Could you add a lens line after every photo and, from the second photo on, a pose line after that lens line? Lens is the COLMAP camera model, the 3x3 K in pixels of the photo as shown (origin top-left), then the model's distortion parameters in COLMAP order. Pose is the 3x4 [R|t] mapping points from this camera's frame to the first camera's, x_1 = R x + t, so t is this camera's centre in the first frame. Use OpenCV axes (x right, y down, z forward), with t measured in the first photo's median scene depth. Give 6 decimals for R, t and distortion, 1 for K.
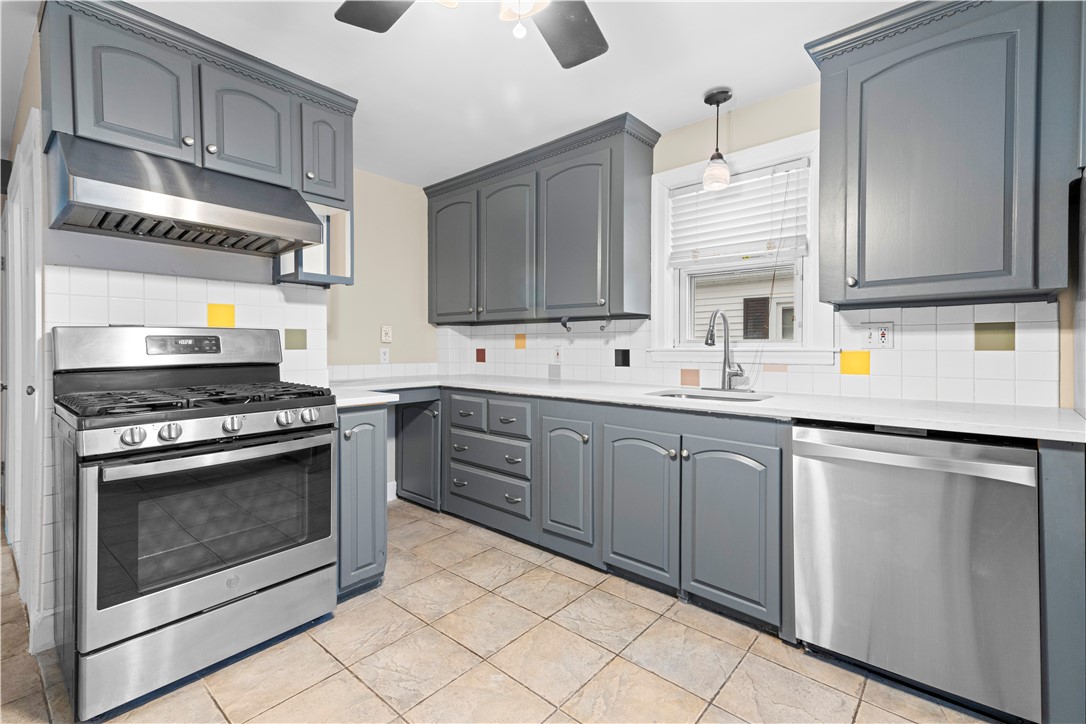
lens RADIAL K [[484.8, 0, 547.3], [0, 484.8, 347.5], [0, 0, 1]] dist [0.038263, 0.000055]
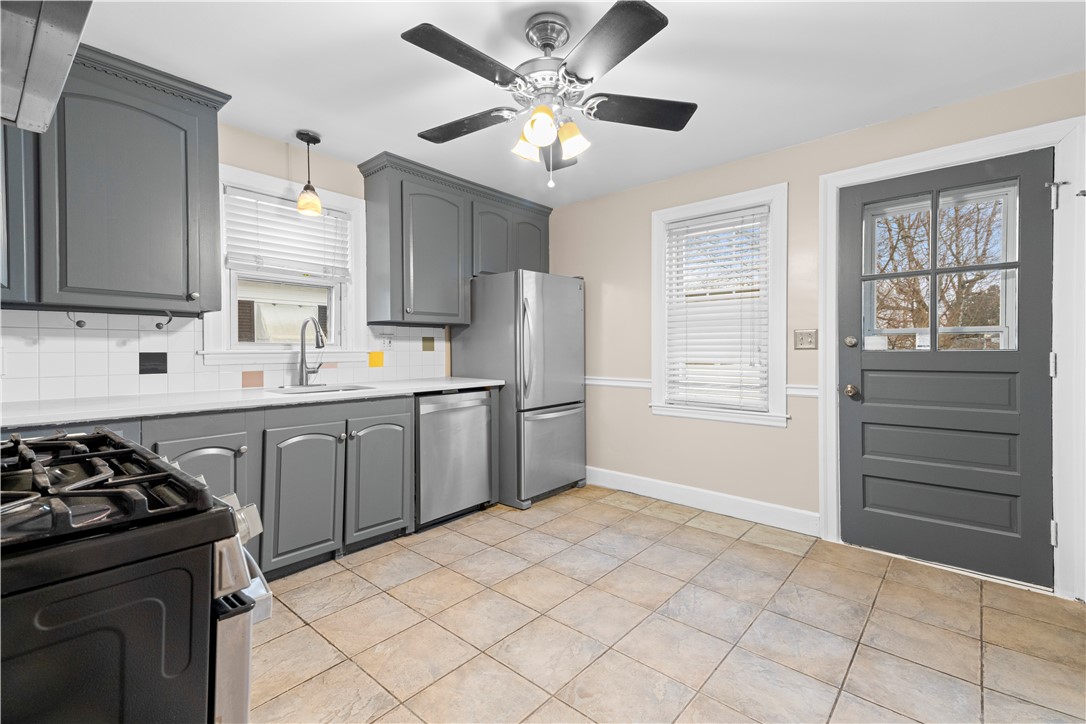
lens RADIAL K [[487.1, 0, 542.8], [0, 487.1, 348.8], [0, 0, 1]] dist [0.028729, 0.000060]
pose [[-0.011651, -0.000184, 0.999932, -0.885857], [0.000774, 1.000000, 0.000193, -0.001963], [-0.999932, 0.000776, -0.011650, 0.472528]]
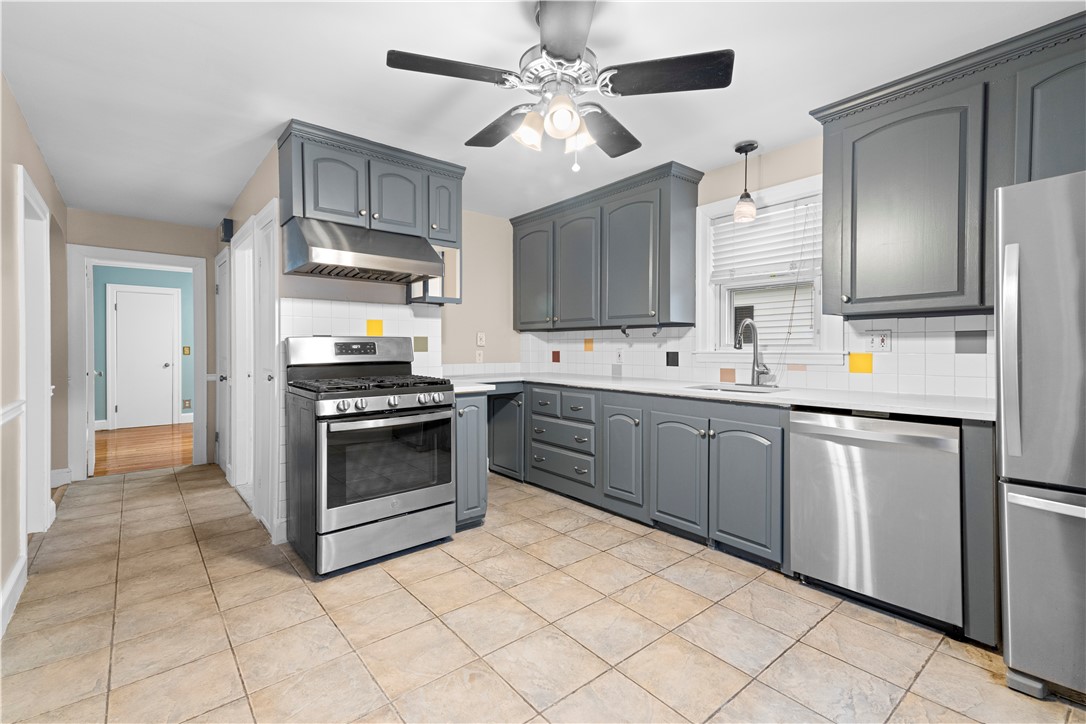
lens RADIAL K [[487.1, 0, 542.8], [0, 487.1, 348.8], [0, 0, 1]] dist [0.028729, 0.000060]
pose [[0.986079, -0.000038, -0.166280, 0.051350], [-0.000095, 1.000000, -0.000792, -0.003468], [0.166280, 0.000797, 0.986078, -0.316929]]
